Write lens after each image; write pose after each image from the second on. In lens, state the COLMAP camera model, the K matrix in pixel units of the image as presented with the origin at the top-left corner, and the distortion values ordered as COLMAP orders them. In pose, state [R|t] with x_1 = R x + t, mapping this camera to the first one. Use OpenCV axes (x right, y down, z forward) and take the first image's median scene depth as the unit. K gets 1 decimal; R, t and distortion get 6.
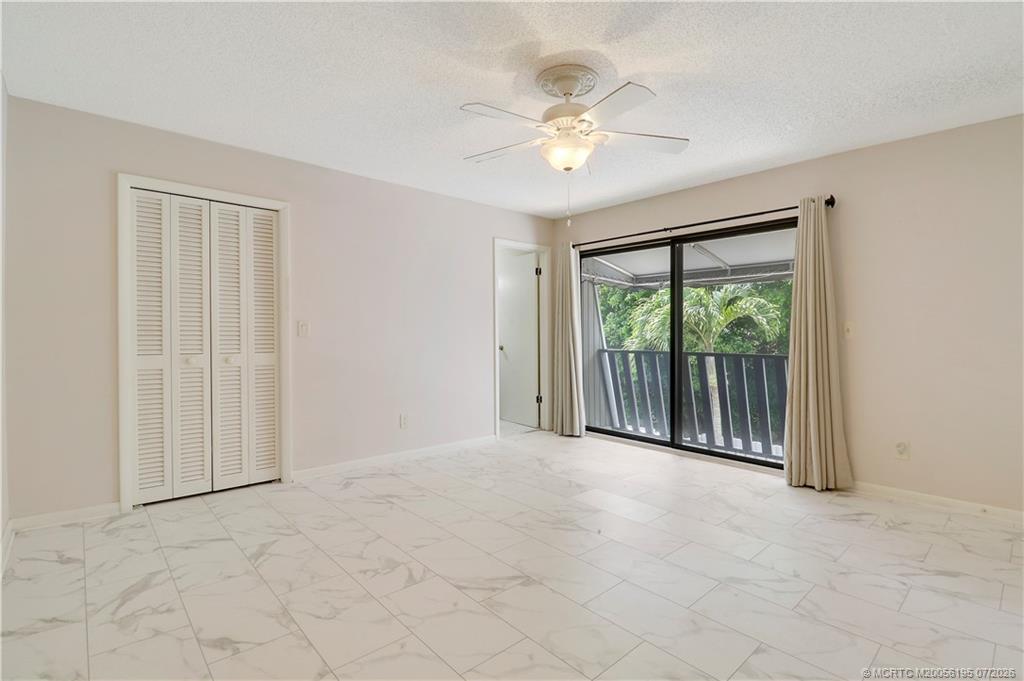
lens RADIAL K [[470.0, 0, 509.5], [0, 470.0, 336.8], [0, 0, 1]] dist [0.008546, -0.010560]
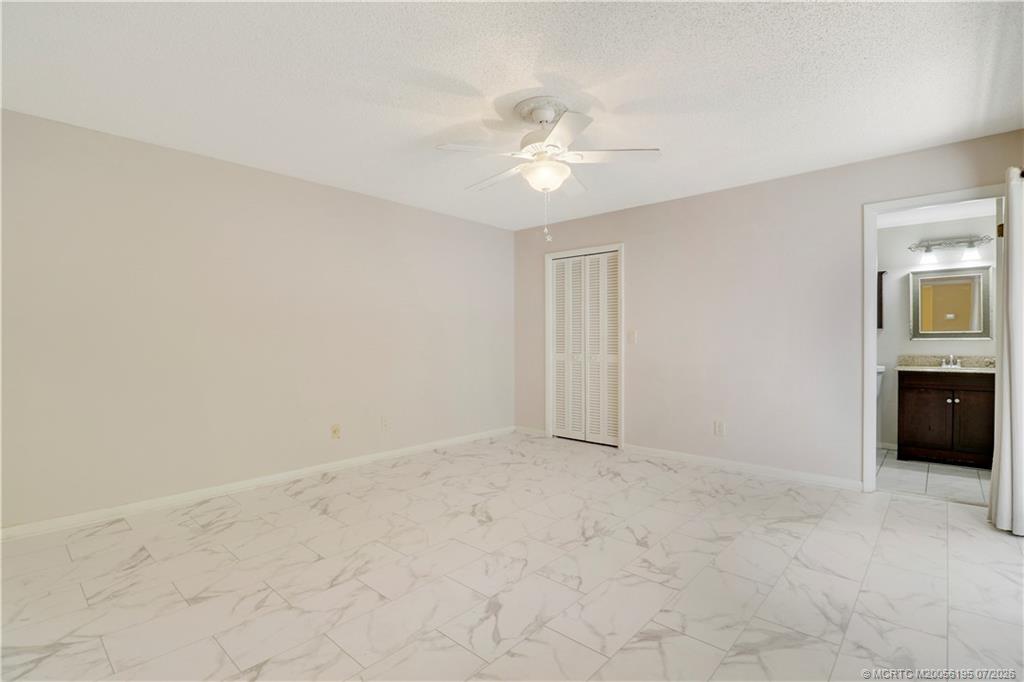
lens RADIAL K [[448.7, 0, 514.7], [0, 448.7, 347.3], [0, 0, 1]] dist [0.011220, -0.024862]
pose [[0.143557, 0.013287, -0.989553, 0.922893], [-0.005856, 0.999904, 0.012577, -0.000784], [0.989625, 0.003989, 0.143621, 0.624641]]
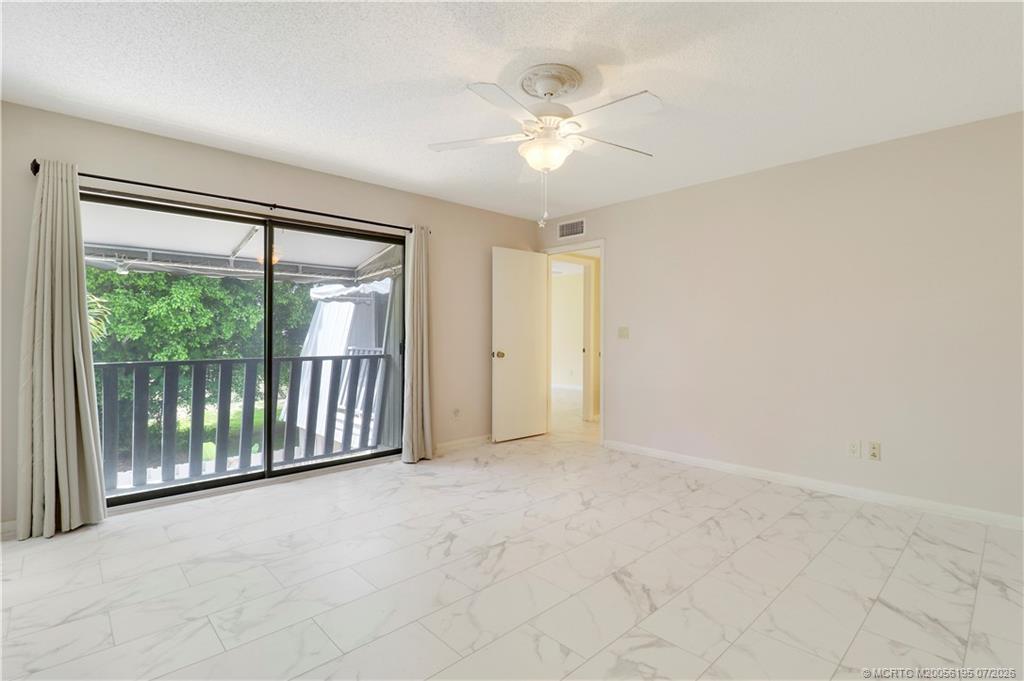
lens RADIAL K [[512.1, 0, 480.2], [0, 512.1, 335.1], [0, 0, 1]] dist [0.004501, -0.015328]
pose [[-0.013492, -0.003749, 0.999902, -0.758400], [0.009197, 0.999950, 0.003873, -0.011516], [-0.999867, 0.009248, -0.013456, 0.921939]]
